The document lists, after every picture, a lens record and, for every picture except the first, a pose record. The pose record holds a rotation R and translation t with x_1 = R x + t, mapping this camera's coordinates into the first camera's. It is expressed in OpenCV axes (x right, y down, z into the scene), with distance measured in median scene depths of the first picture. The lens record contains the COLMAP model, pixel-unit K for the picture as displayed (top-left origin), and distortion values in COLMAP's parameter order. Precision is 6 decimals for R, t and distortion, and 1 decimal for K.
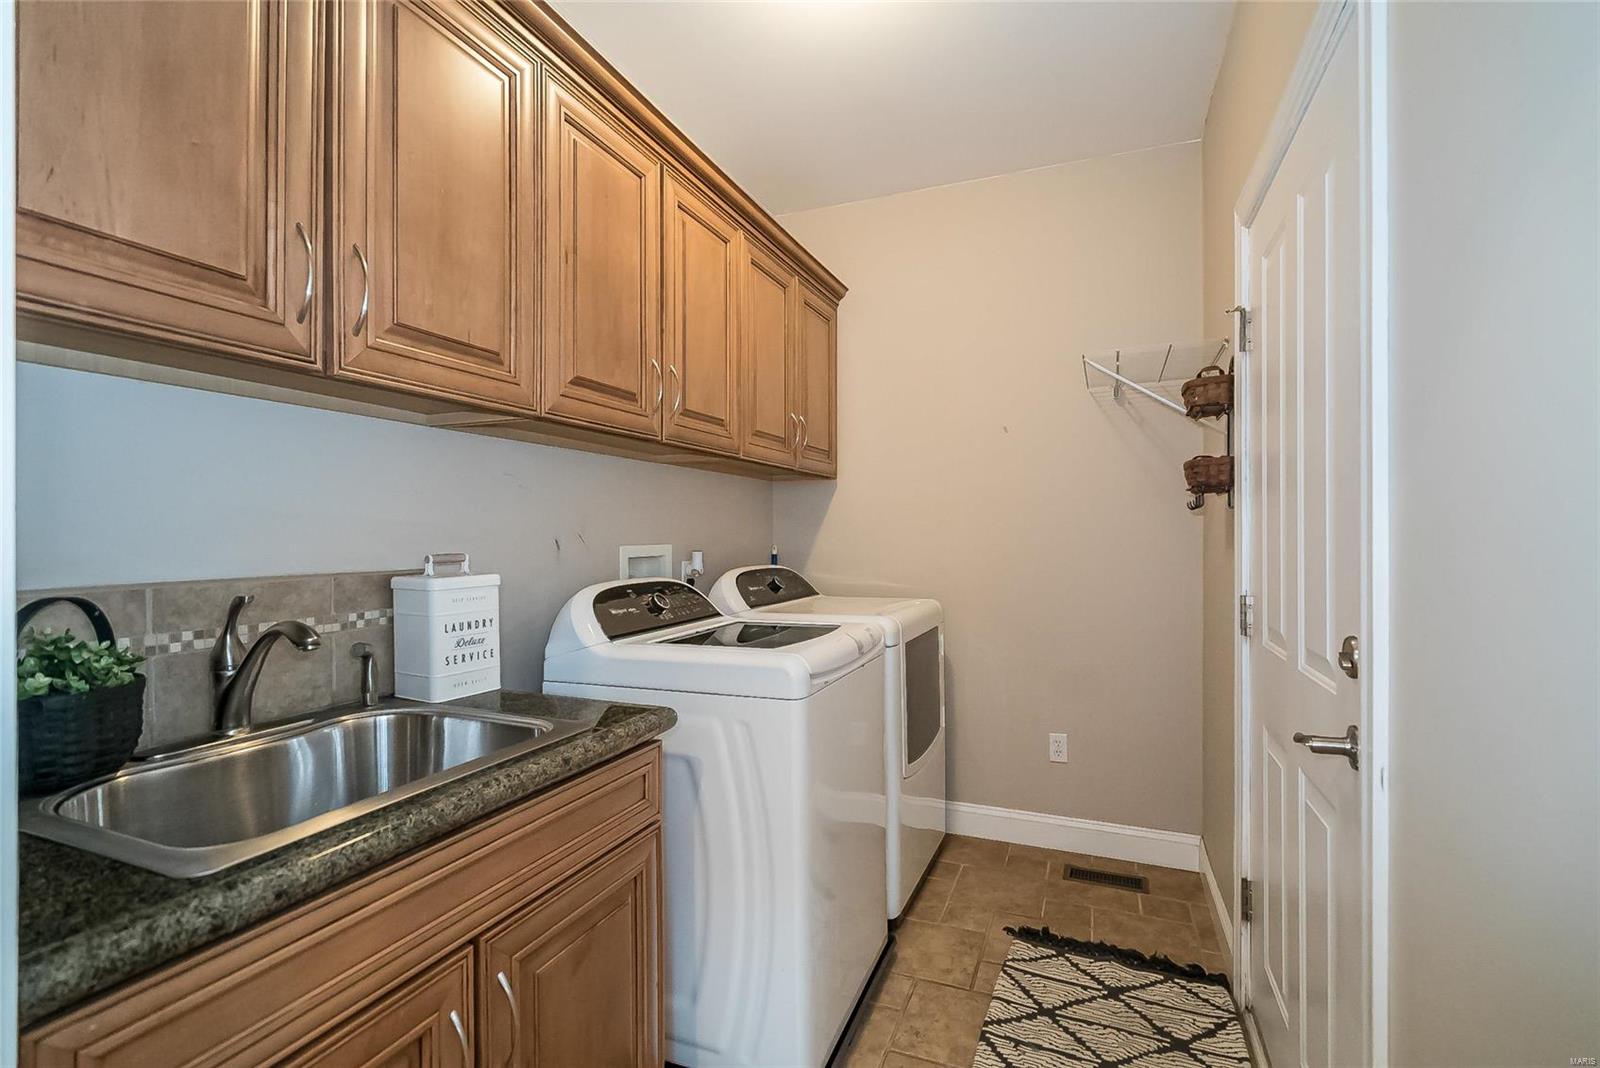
lens RADIAL K [[715.0, 0, 795.7], [0, 715.0, 517.6], [0, 0, 1]] dist [0.002650, 0.000366]
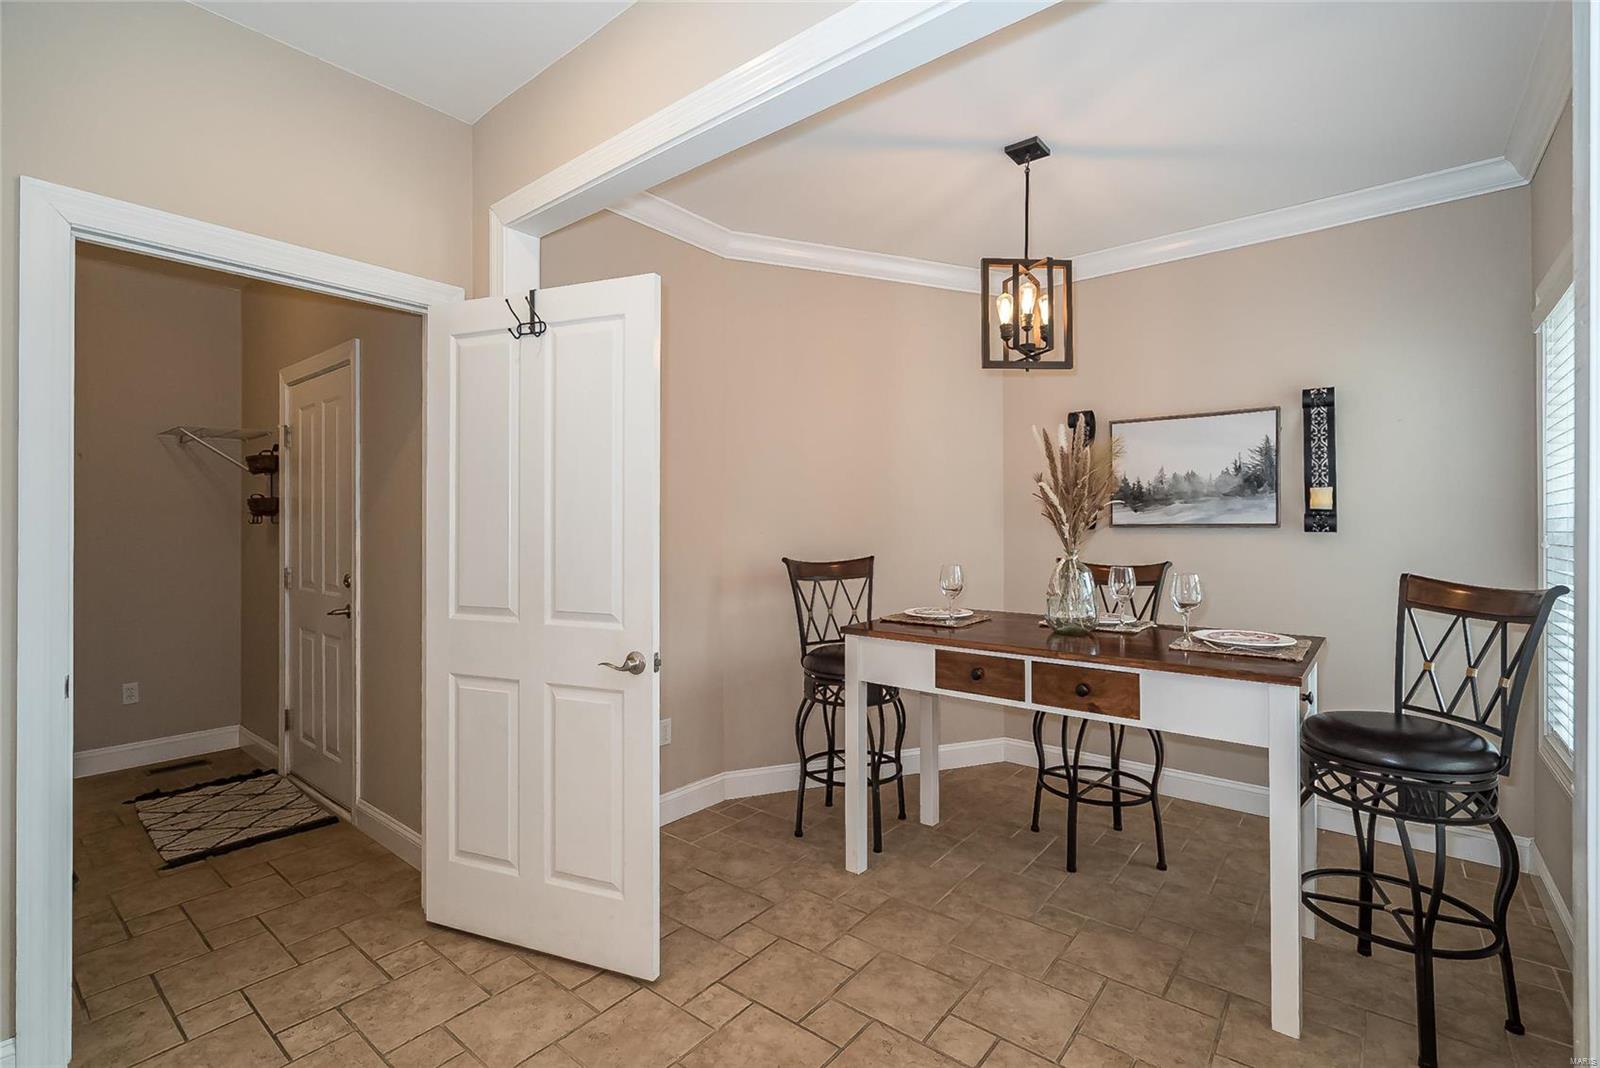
lens RADIAL K [[724.5, 0, 782.2], [0, 724.5, 543.1], [0, 0, 1]] dist [-0.009329, 0.000462]
pose [[0.292707, -0.024828, 0.955880, -0.872123], [-0.015769, 0.999402, 0.030788, -0.044541], [-0.956072, -0.024085, 0.292140, -0.890640]]
